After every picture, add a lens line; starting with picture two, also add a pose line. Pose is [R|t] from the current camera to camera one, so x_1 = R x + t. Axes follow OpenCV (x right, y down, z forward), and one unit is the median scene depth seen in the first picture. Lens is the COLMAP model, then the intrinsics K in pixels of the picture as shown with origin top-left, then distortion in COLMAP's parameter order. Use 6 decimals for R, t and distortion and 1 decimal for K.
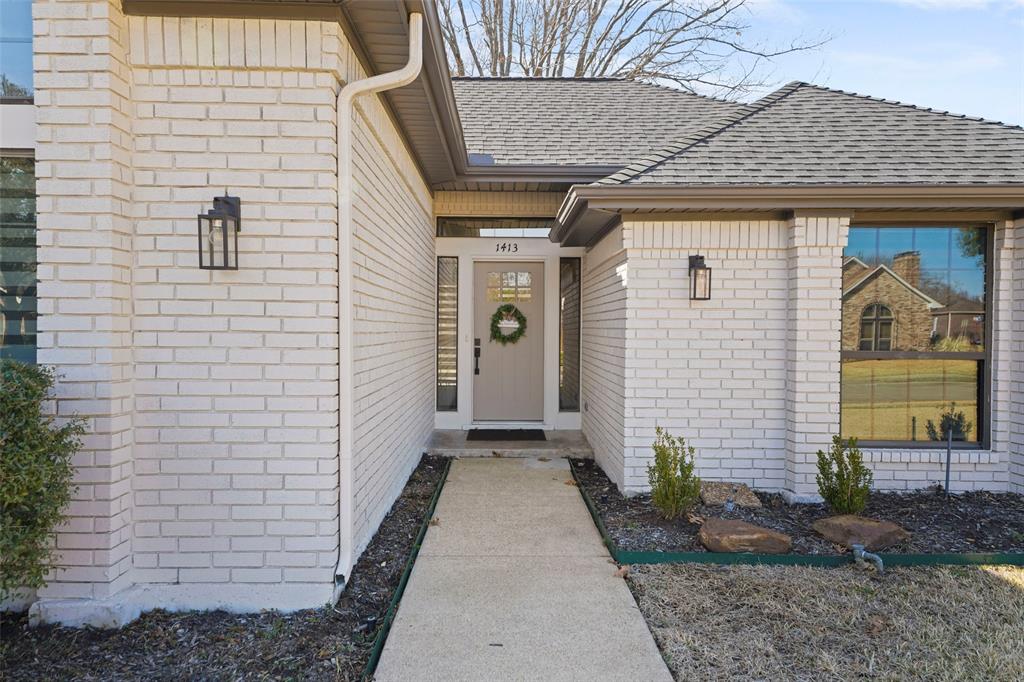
lens RADIAL K [[706.2, 0, 512.0], [0, 706.2, 341.0], [0, 0, 1]] dist [-0.000044, -0.000306]
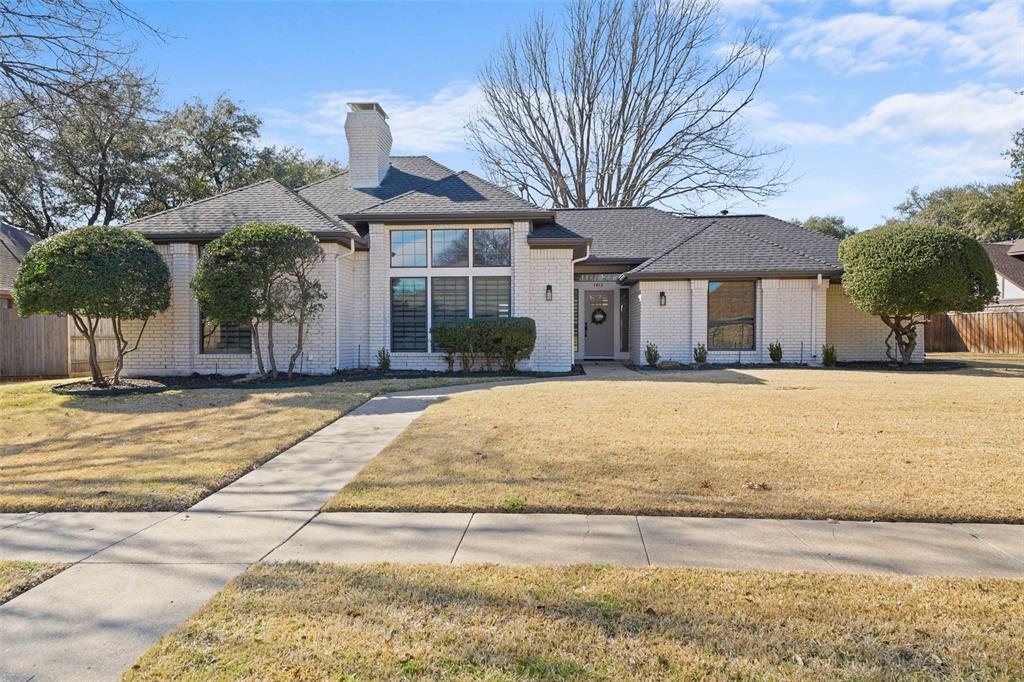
lens RADIAL K [[706.2, 0, 512.0], [0, 706.2, 341.0], [0, 0, 1]] dist [-0.000044, -0.000306]
pose [[0.996252, -0.006931, -0.086217, -0.106124], [0.005972, 0.999917, -0.011375, 0.097823], [0.086289, 0.010817, 0.996211, -1.618857]]
